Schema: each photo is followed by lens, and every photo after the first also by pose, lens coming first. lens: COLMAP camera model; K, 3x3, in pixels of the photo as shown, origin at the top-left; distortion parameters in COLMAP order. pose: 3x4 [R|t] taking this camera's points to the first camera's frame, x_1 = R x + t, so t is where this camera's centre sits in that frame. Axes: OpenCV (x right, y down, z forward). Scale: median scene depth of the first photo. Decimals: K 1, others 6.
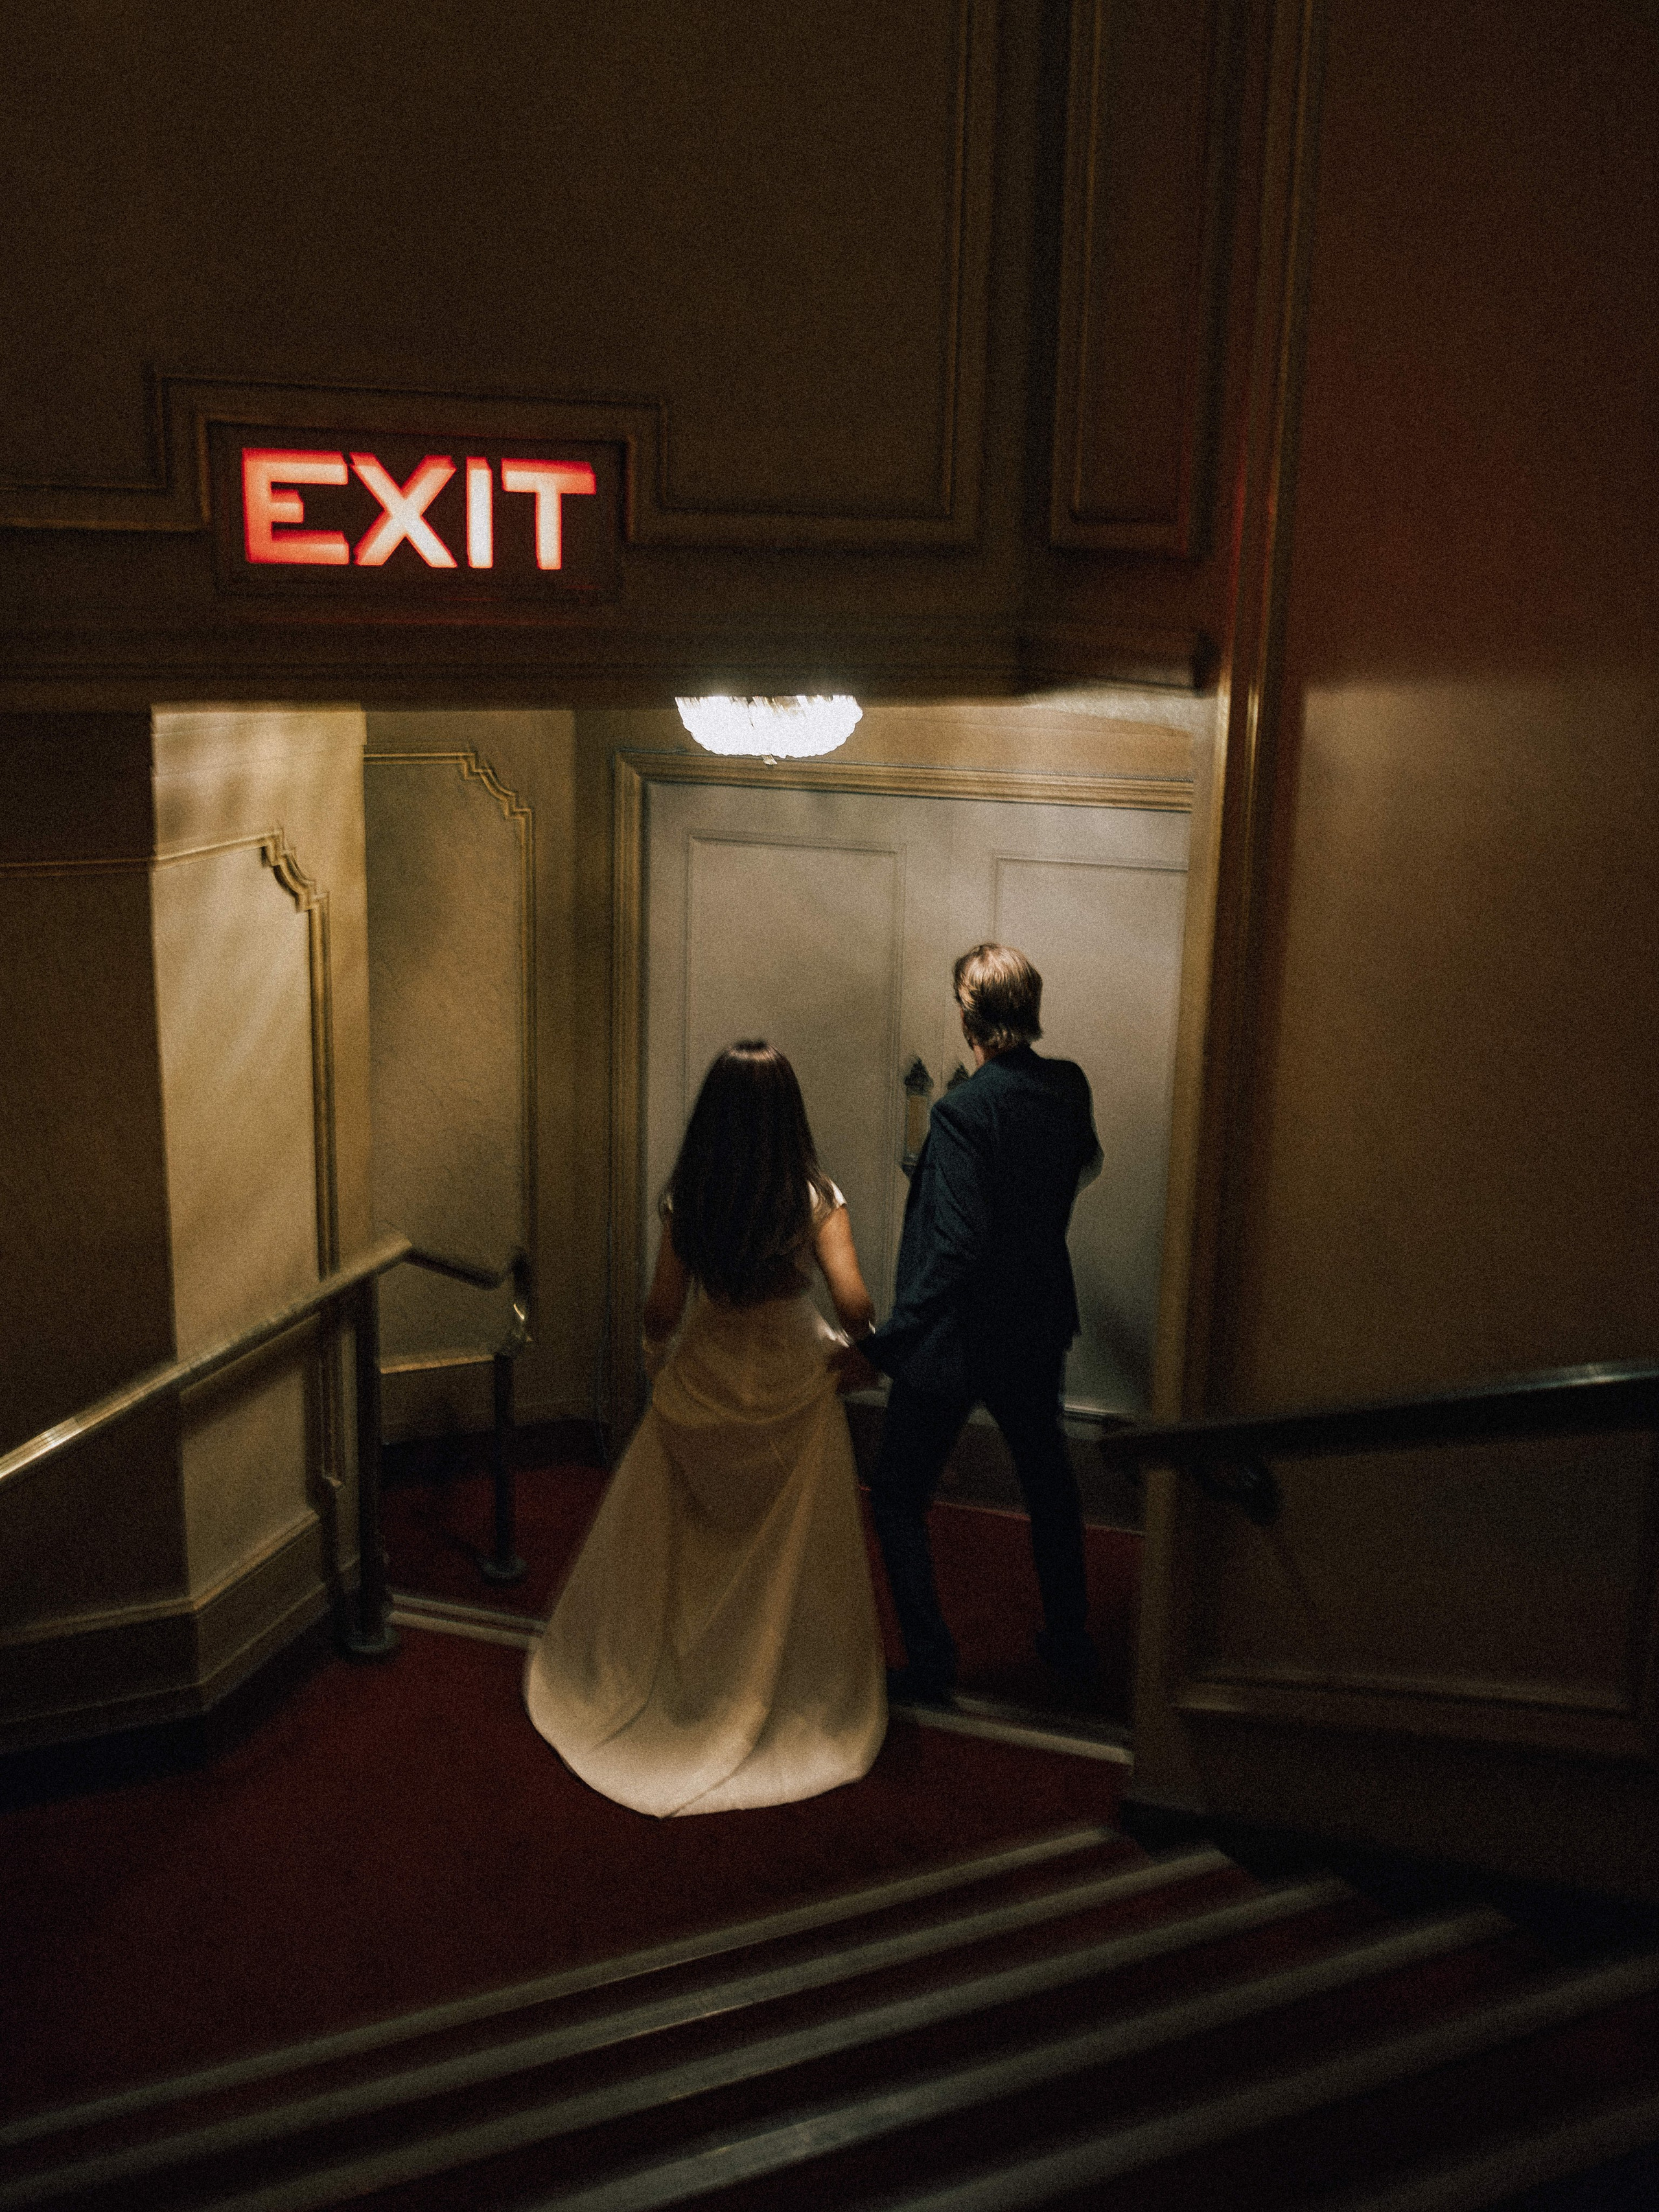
lens RADIAL K [[2031.7, 0, 784.1], [0, 2031.7, 1004.5], [0, 0, 1]] dist [-0.002970, 0.003822]
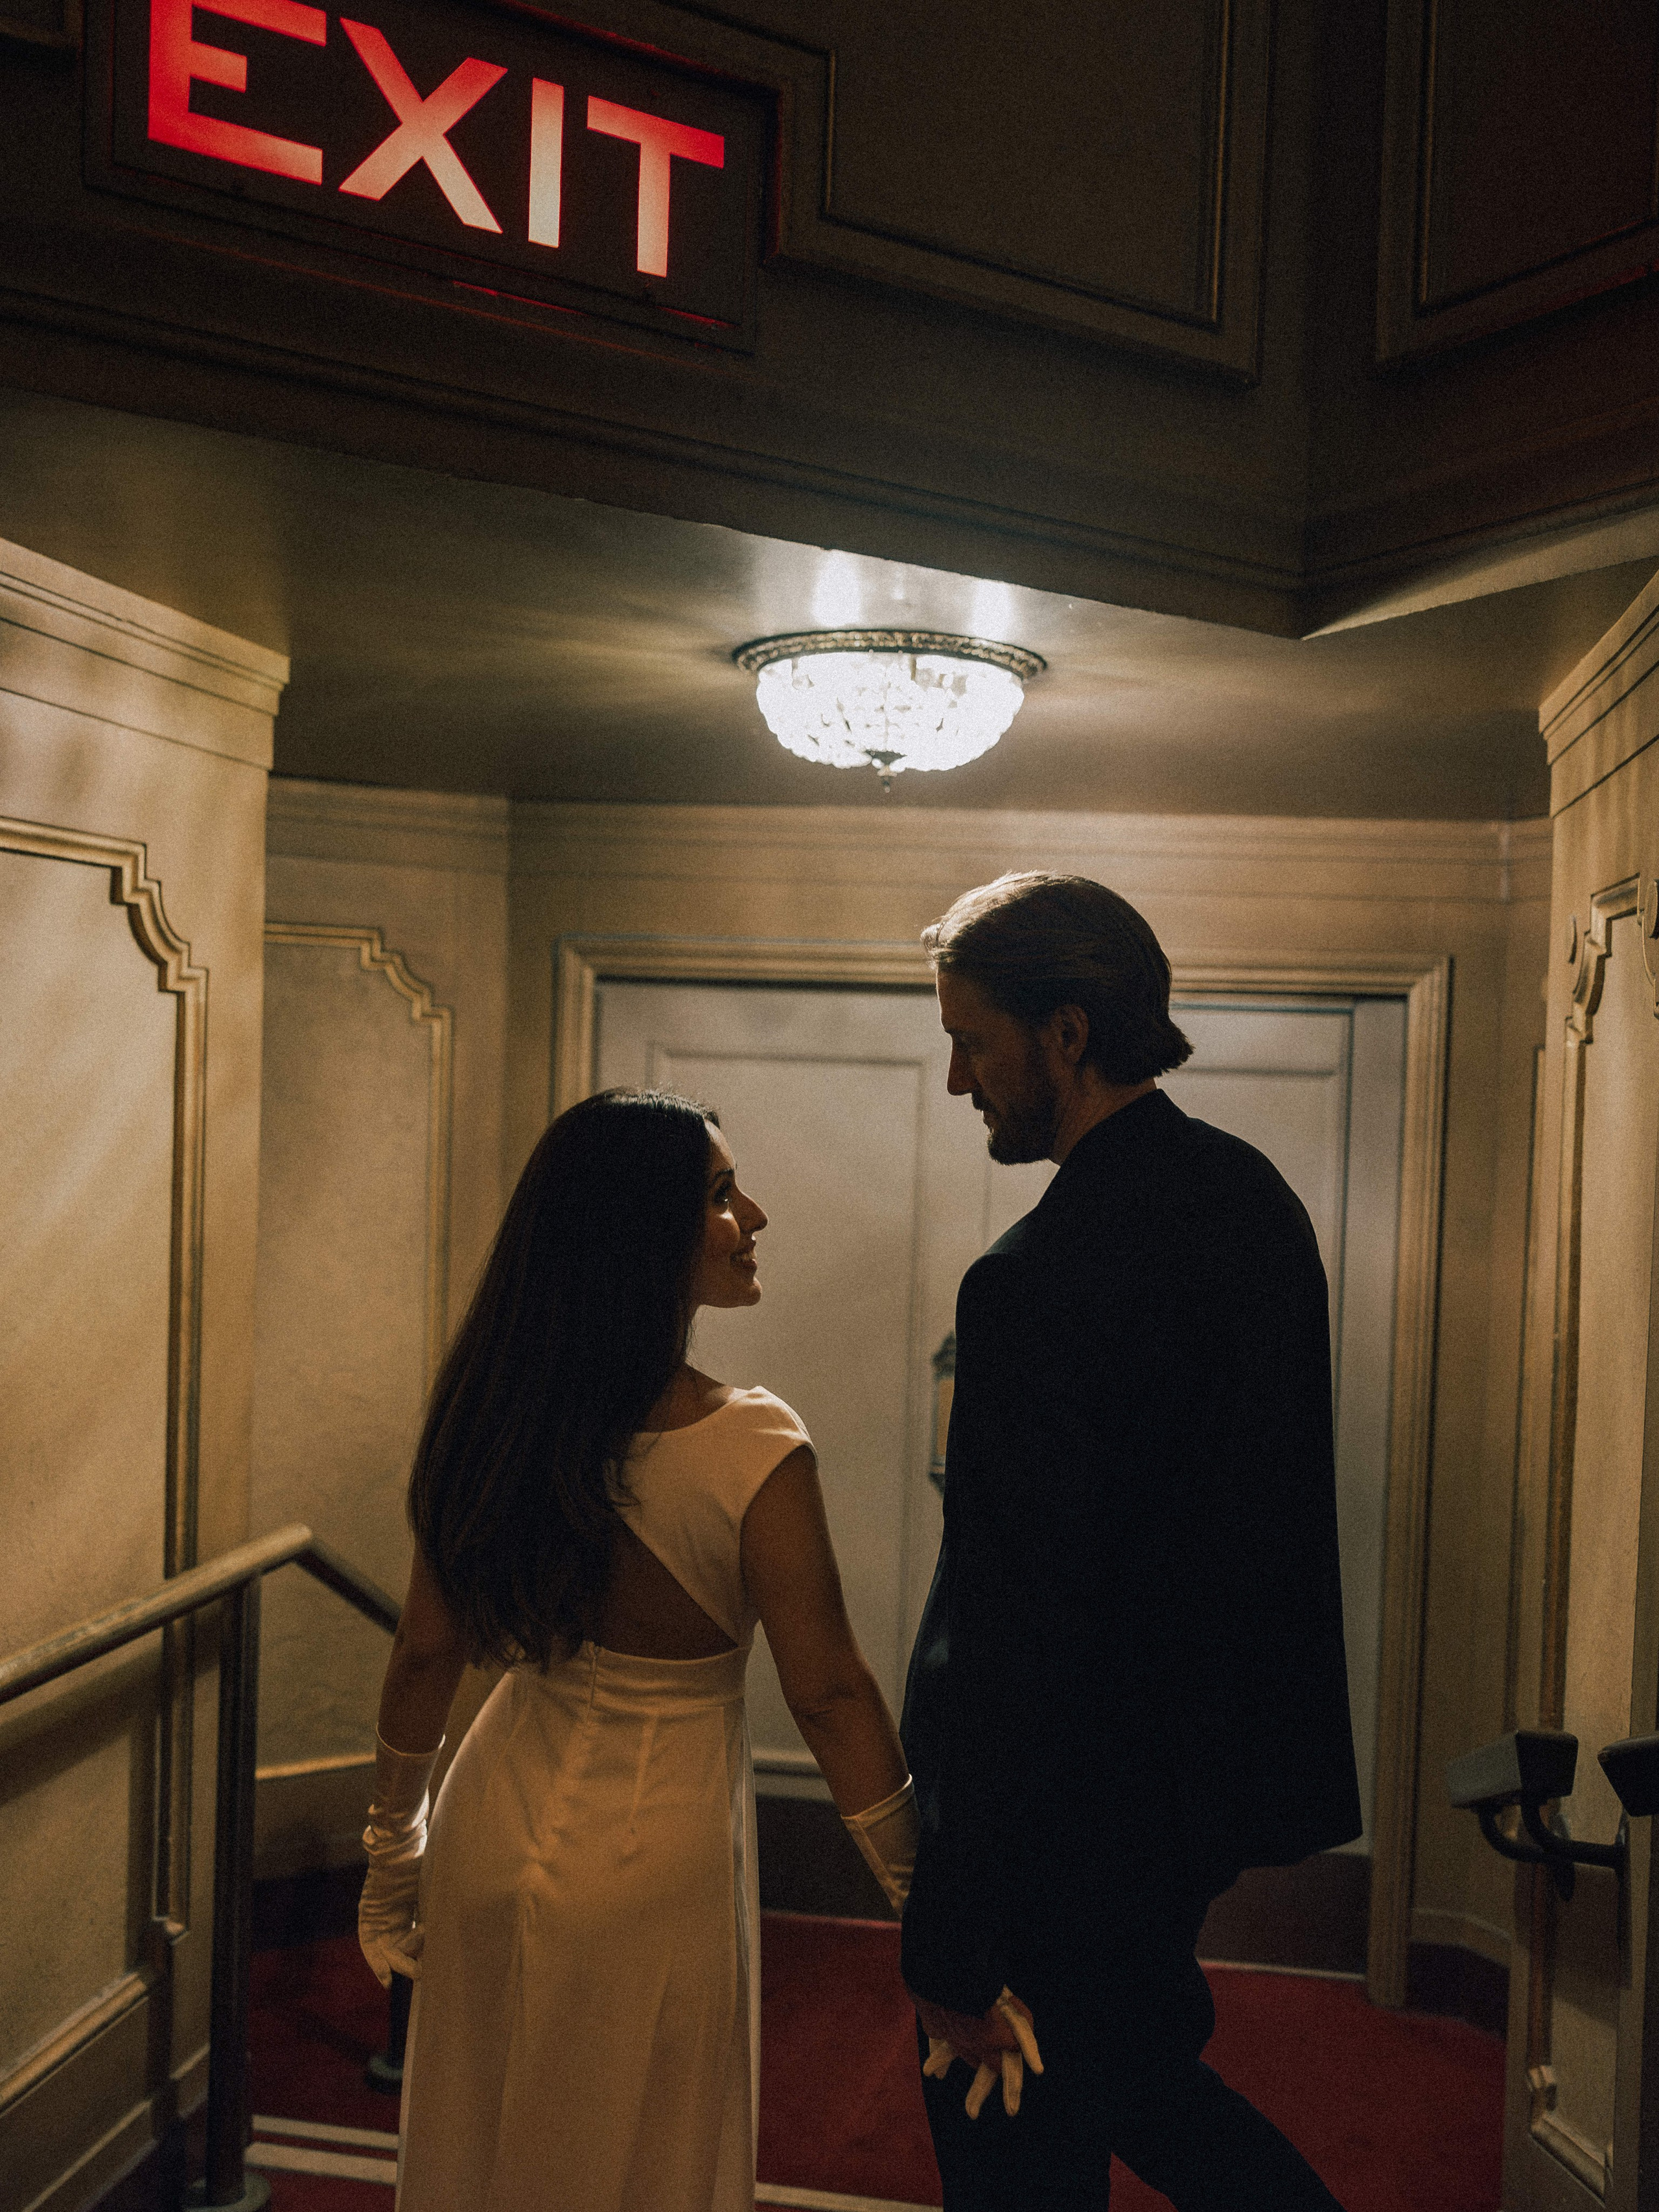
lens RADIAL K [[1936.9, 0, 828.3], [0, 1936.9, 1115.6], [0, 0, 1]] dist [0.000365, 0.017119]
pose [[0.991388, 0.006146, 0.130814, -0.111651], [0.017533, 0.983677, -0.179087, 0.110689], [-0.129779, 0.179838, 0.975098, 0.384455]]
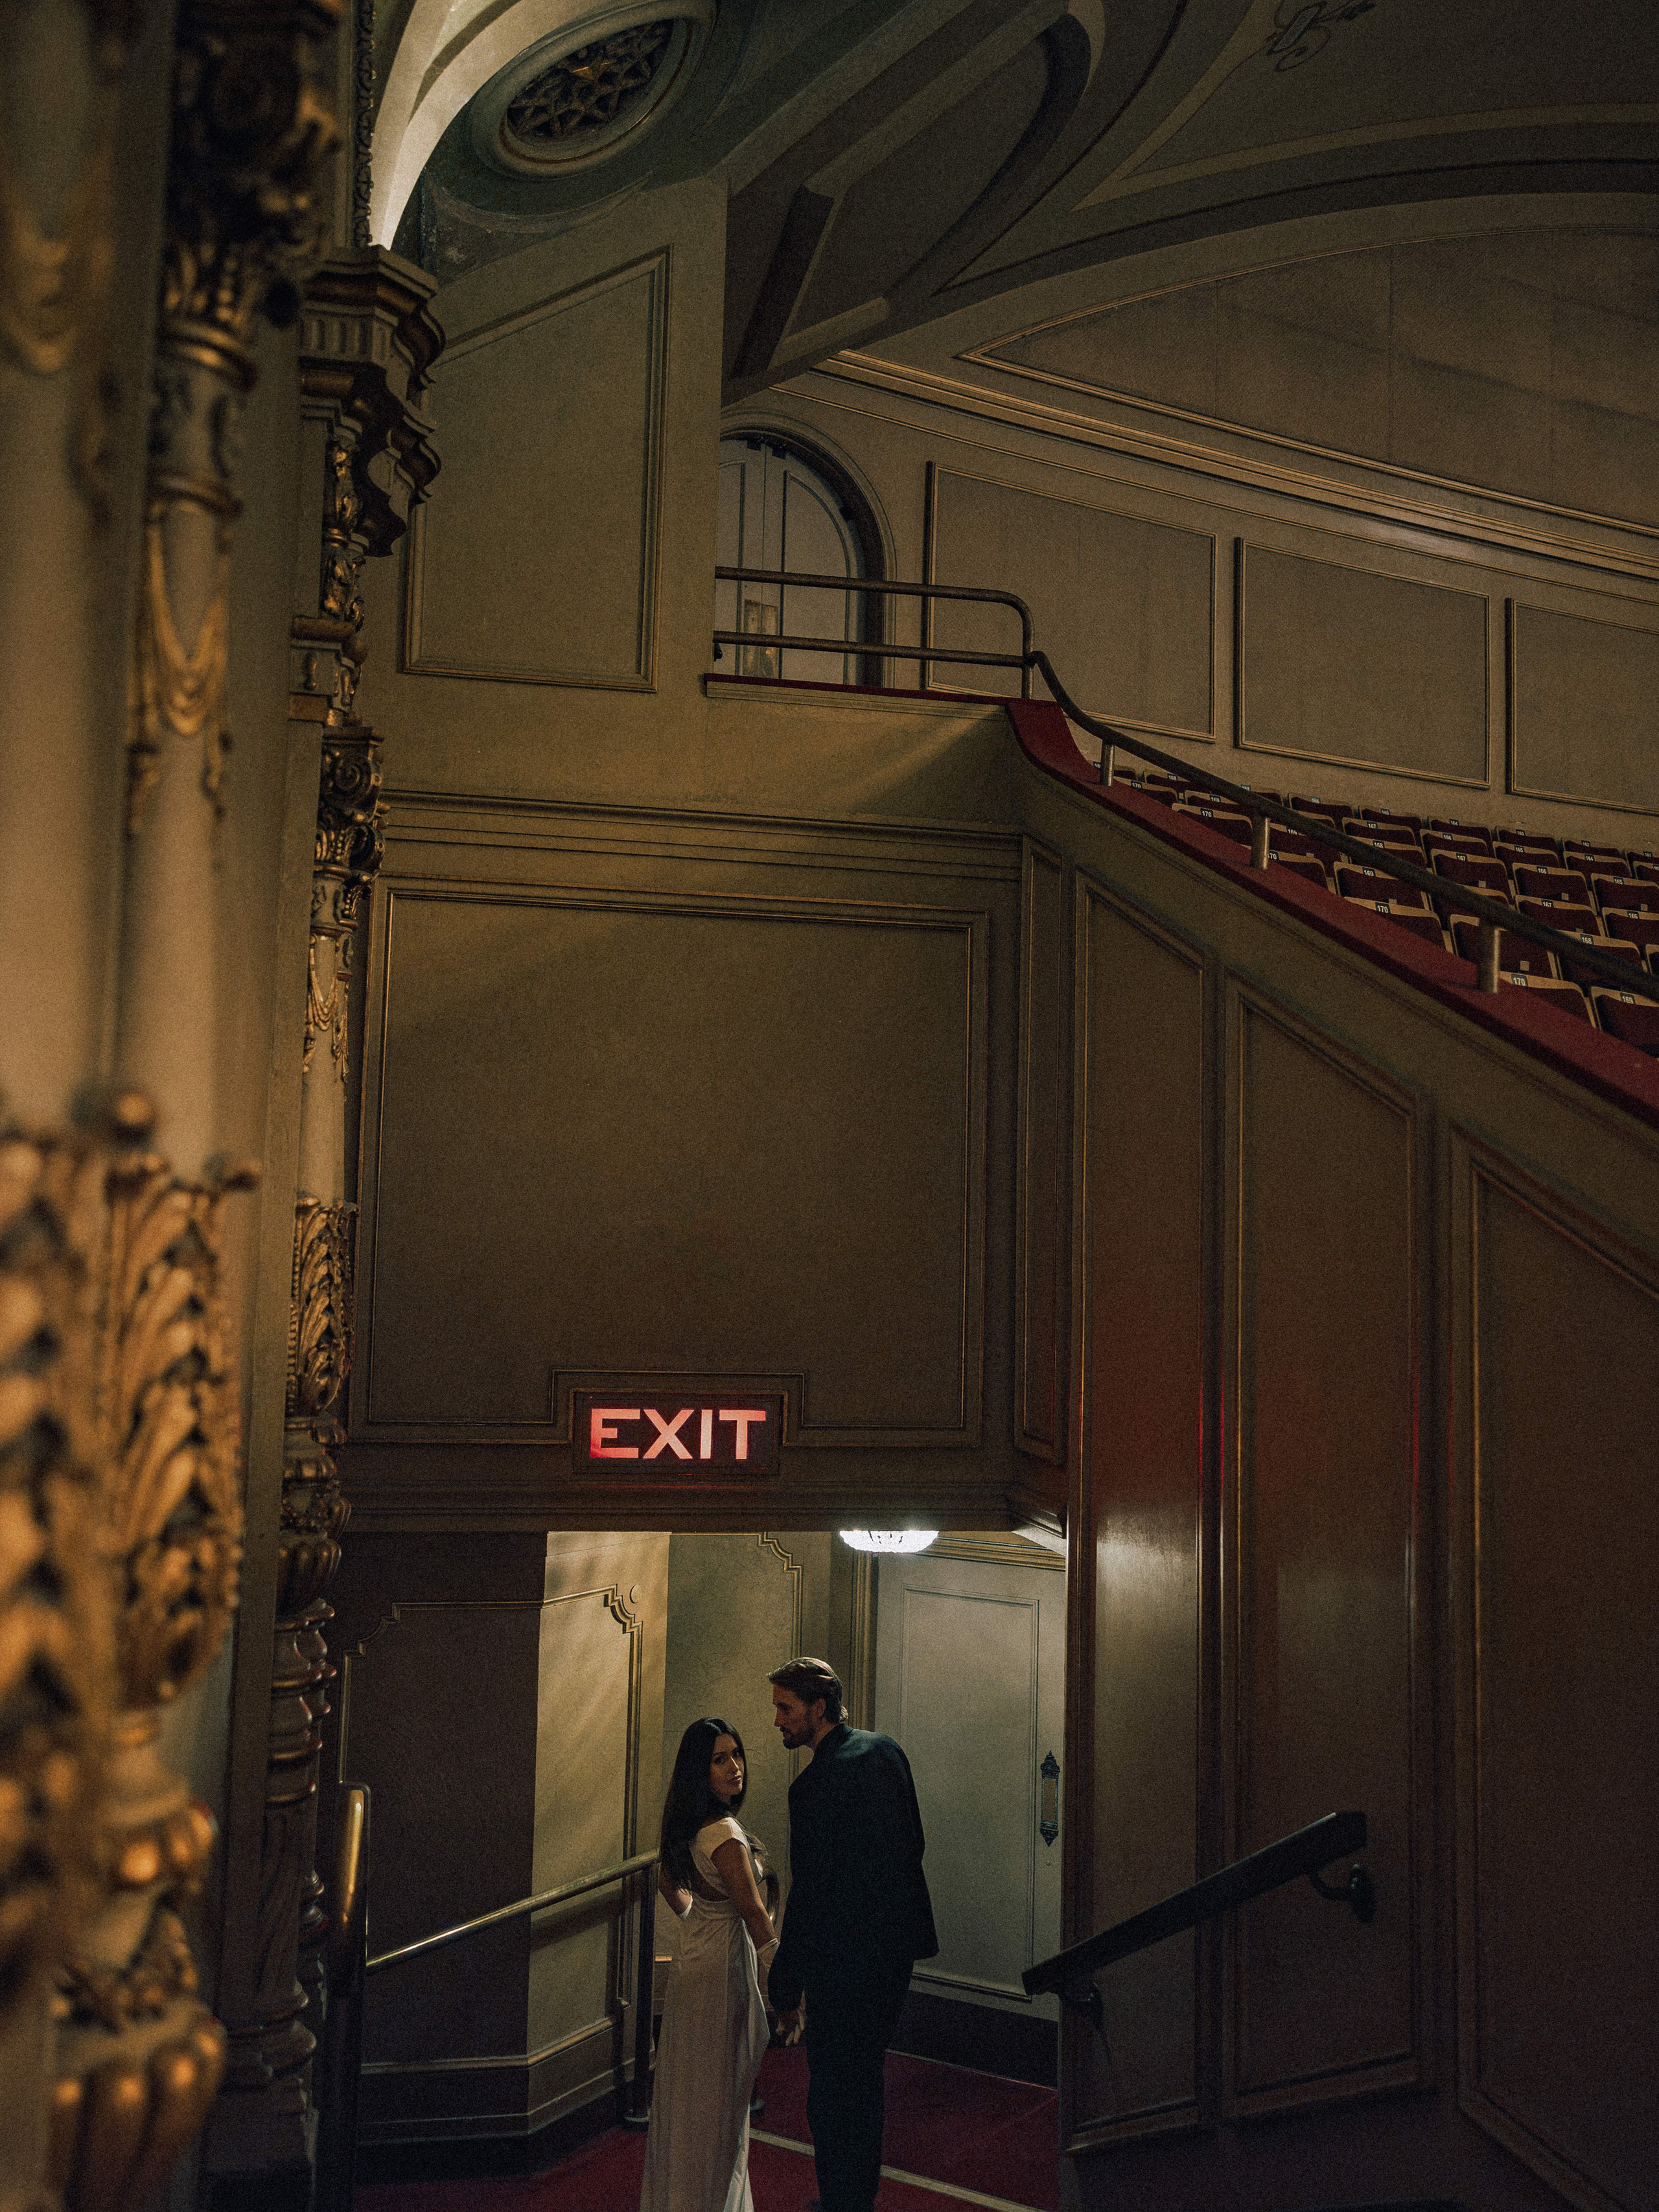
lens RADIAL K [[1932.2, 0, 817.8], [0, 1932.2, 1122.8], [0, 0, 1]] dist [0.003283, 0.011439]
pose [[0.977826, -0.014118, -0.208944, 0.282668], [-0.048825, 0.954861, -0.293013, 0.013178], [0.203649, 0.296717, 0.932998, -0.658600]]
